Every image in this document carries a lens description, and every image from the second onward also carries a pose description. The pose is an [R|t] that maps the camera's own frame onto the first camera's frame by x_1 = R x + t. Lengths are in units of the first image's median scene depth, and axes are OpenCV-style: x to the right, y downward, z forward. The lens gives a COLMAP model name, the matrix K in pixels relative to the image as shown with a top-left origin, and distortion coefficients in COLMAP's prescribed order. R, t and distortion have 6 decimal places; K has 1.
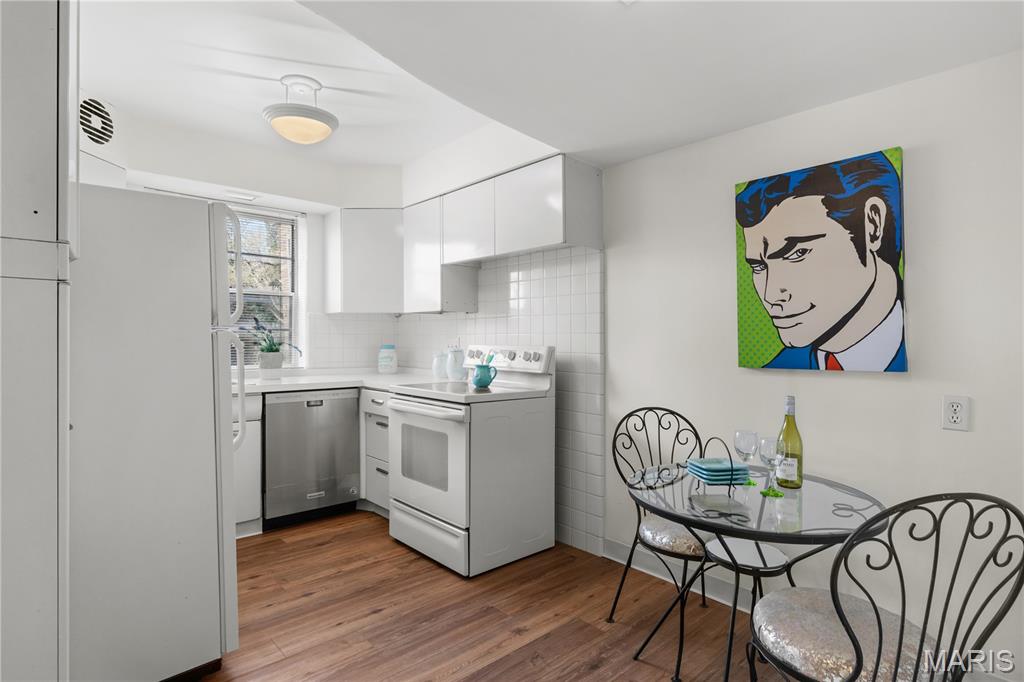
lens RADIAL K [[521.8, 0, 507.9], [0, 521.8, 335.6], [0, 0, 1]] dist [-0.004117, -0.001220]
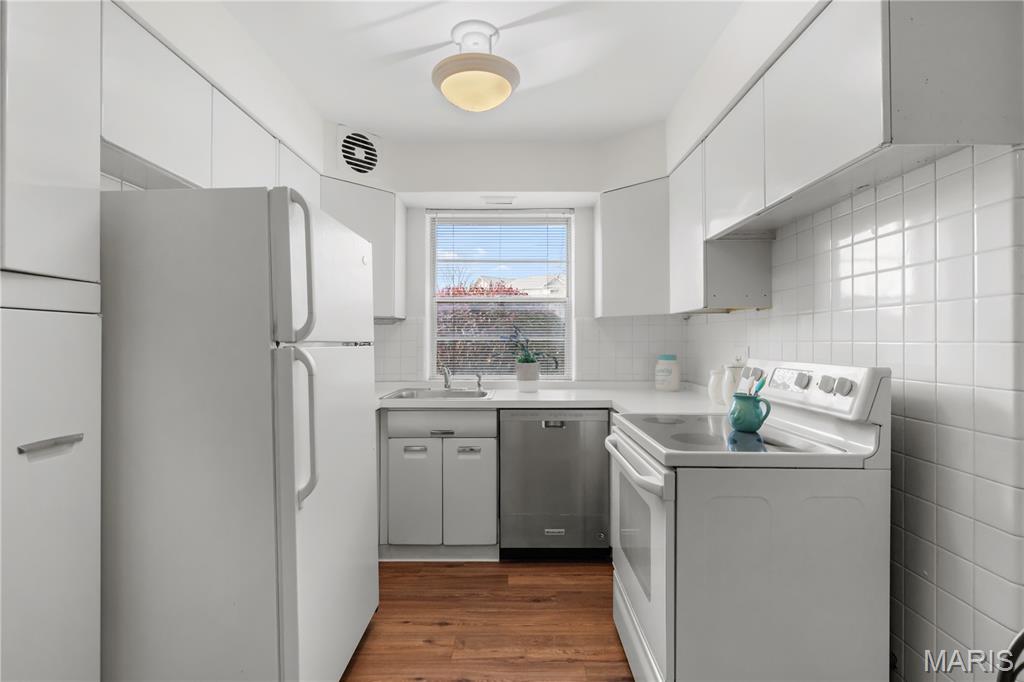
lens RADIAL K [[484.2, 0, 517.7], [0, 484.2, 344.1], [0, 0, 1]] dist [0.001178, 0.001654]
pose [[0.750024, -0.004752, -0.661393, 0.139665], [0.012282, 0.999902, 0.006744, -0.009872], [0.661296, -0.013181, 0.750009, 0.457008]]
